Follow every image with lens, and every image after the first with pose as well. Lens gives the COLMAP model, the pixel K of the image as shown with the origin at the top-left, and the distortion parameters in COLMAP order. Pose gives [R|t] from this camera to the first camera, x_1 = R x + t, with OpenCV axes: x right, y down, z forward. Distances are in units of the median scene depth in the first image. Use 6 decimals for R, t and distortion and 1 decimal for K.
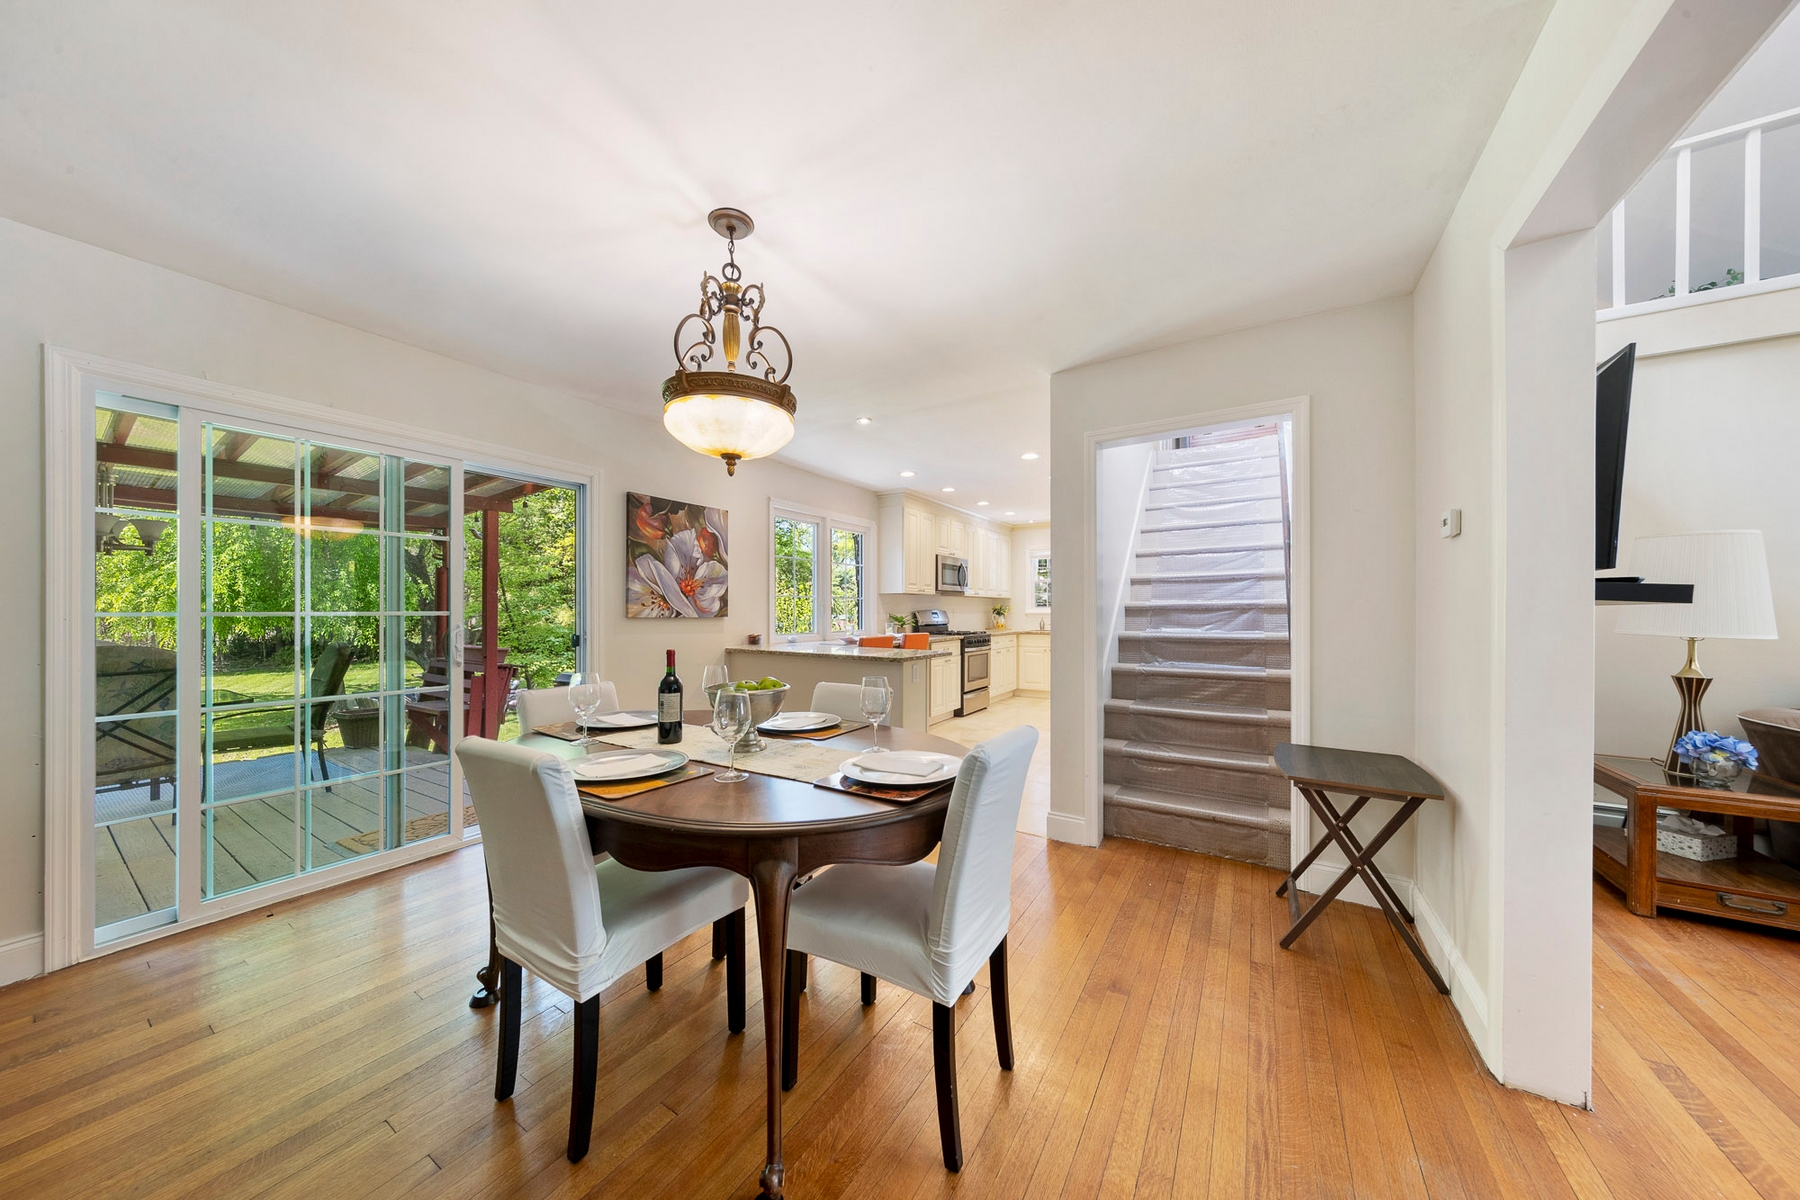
lens RADIAL K [[568.6, 0, 894.0], [0, 568.6, 605.5], [0, 0, 1]] dist [0.004800, -0.001907]
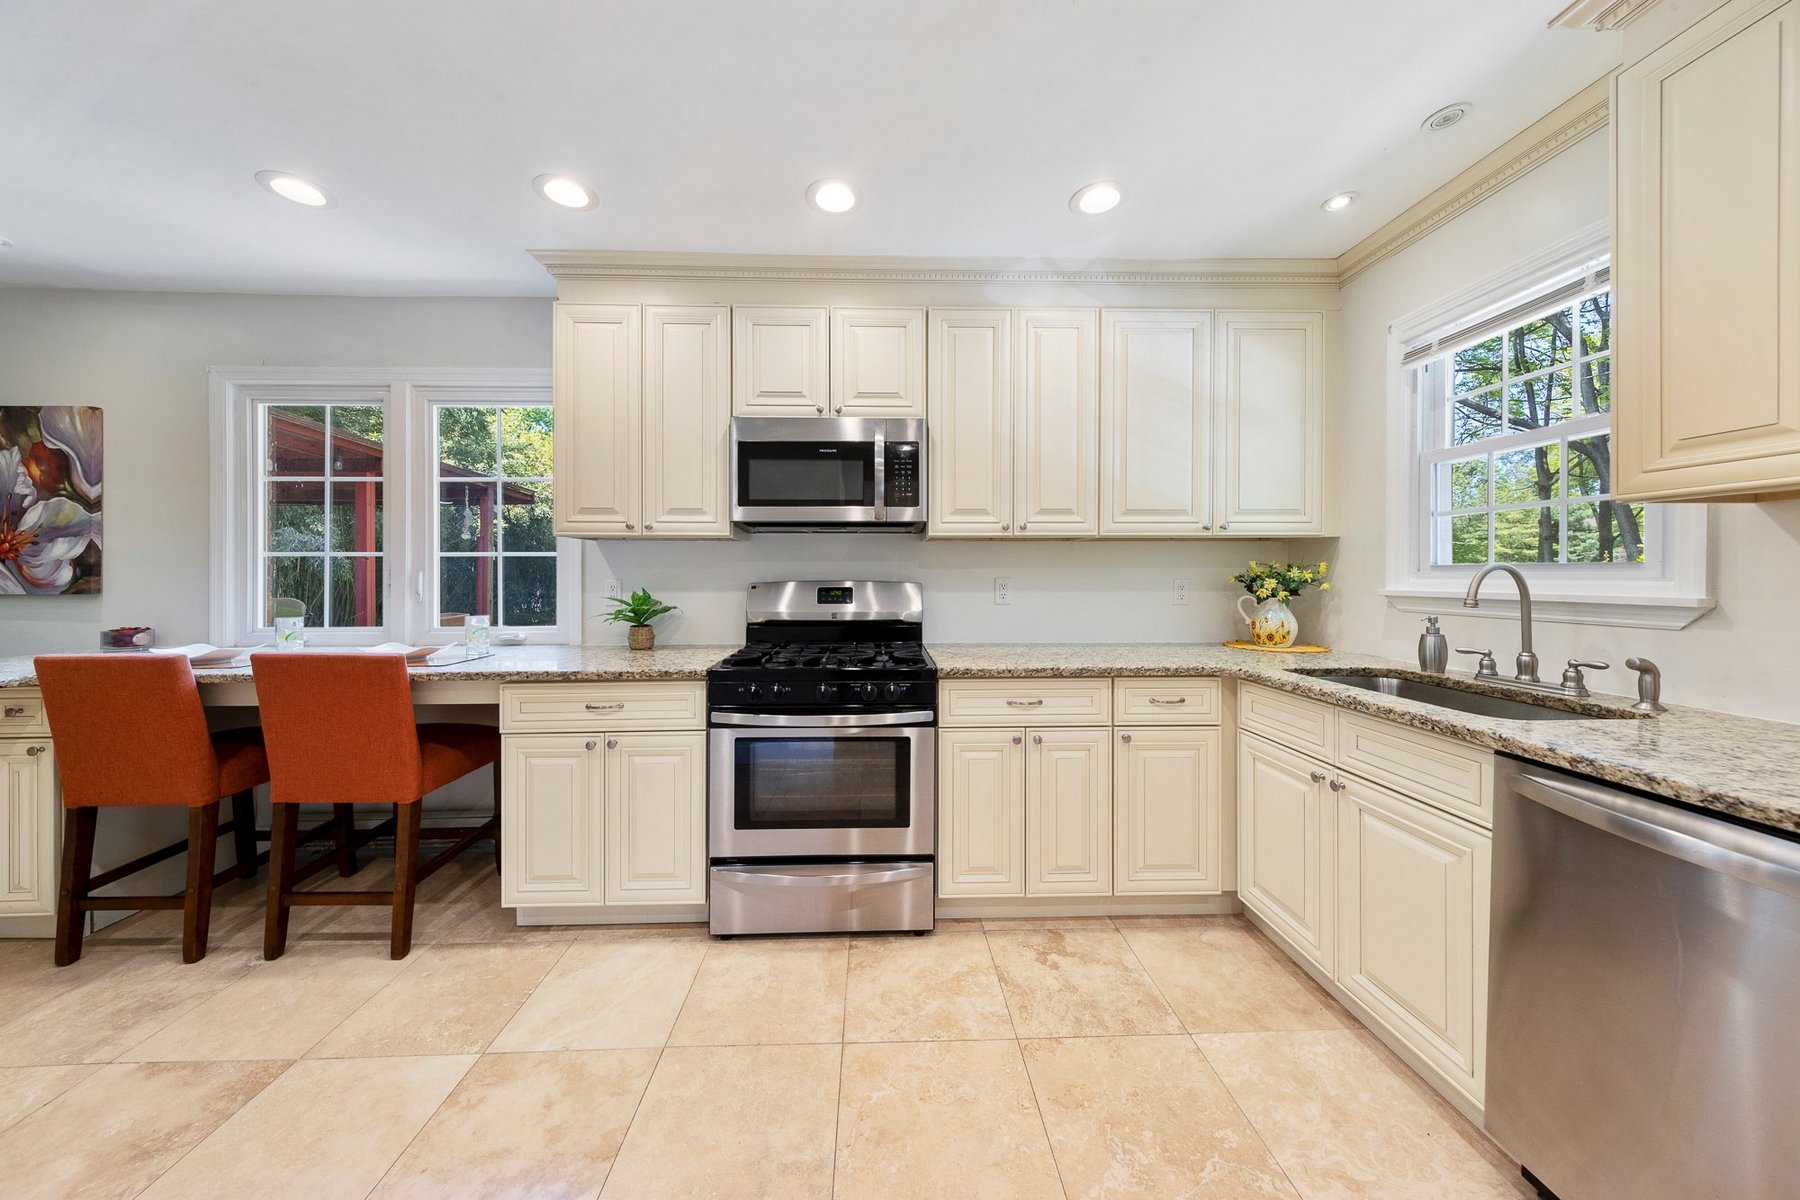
lens RADIAL K [[568.6, 0, 893.0], [0, 568.6, 577.4], [0, 0, 1]] dist [0.004800, -0.001907]
pose [[0.557047, 0.000939, -0.830481, 0.651643], [0.007004, 0.999958, 0.005829, 0.005985], [0.830452, -0.009064, 0.557017, 1.407340]]
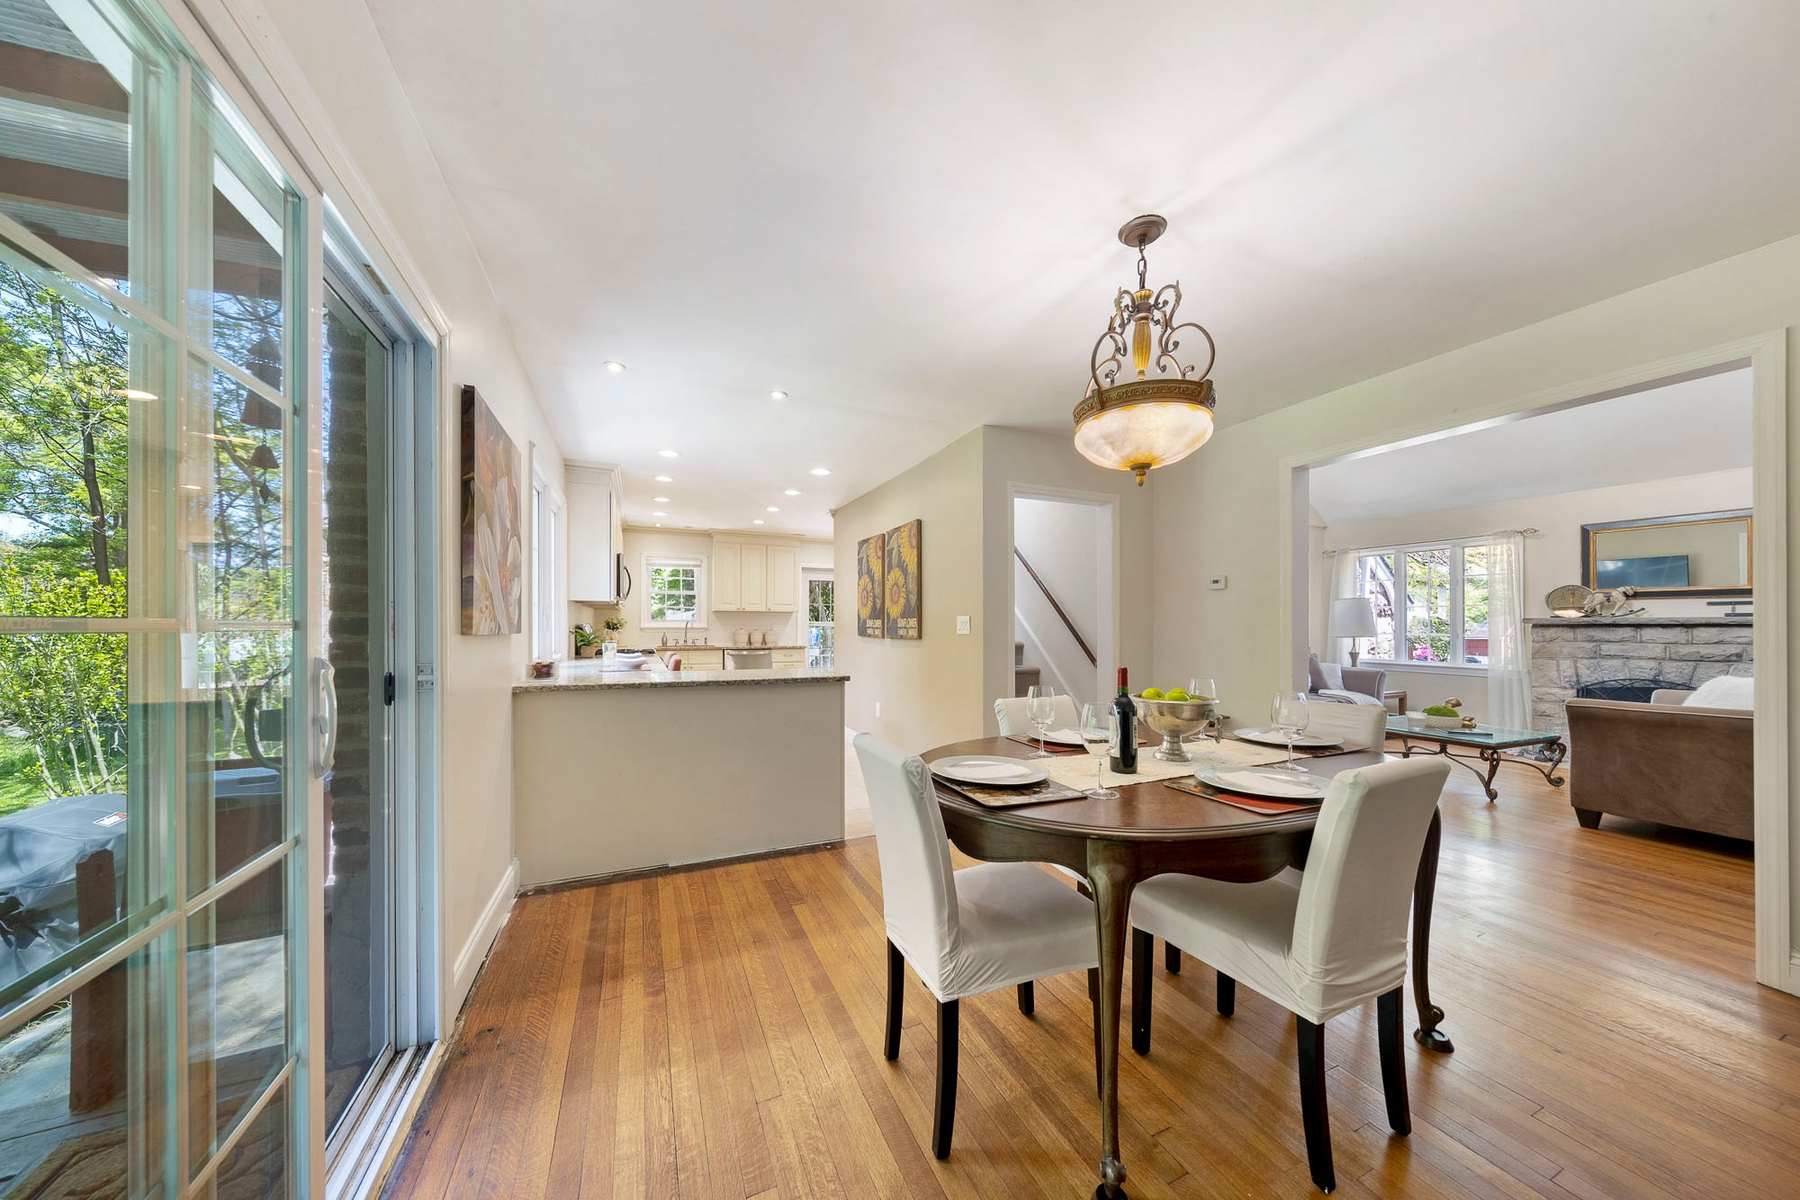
lens RADIAL K [[568.6, 0, 910.0], [0, 568.6, 619.0], [0, 0, 1]] dist [0.004800, -0.001907]
pose [[0.549520, 0.009222, 0.835430, -0.559426], [-0.009340, 0.999944, -0.004895, 0.000581], [-0.835429, -0.005113, 0.549575, 0.356690]]
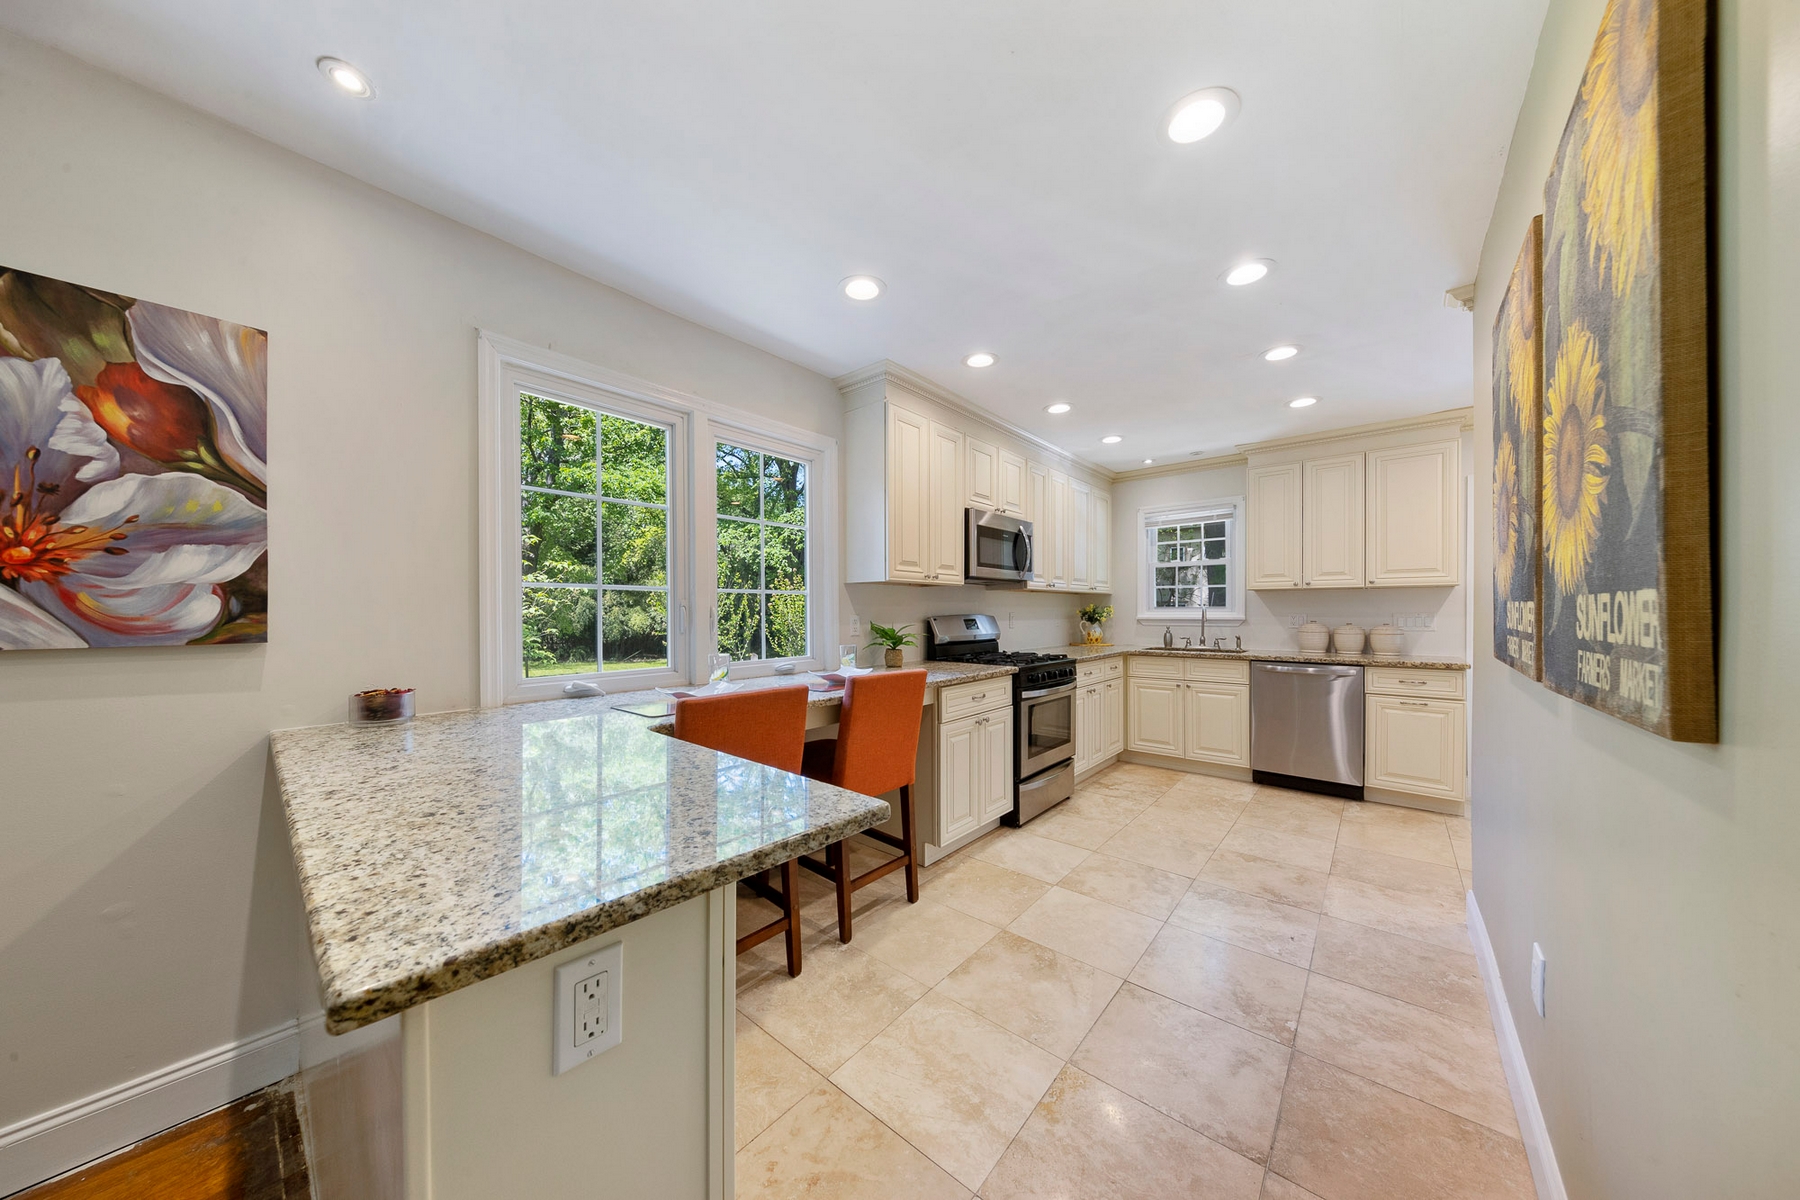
lens RADIAL K [[568.6, 0, 886.1], [0, 568.6, 612.1], [0, 0, 1]] dist [0.004800, -0.001907]
pose [[0.987162, -0.003016, -0.159692, 0.134778], [0.004309, 0.999961, 0.007753, 0.000692], [0.159663, -0.008341, 0.987136, 0.754152]]
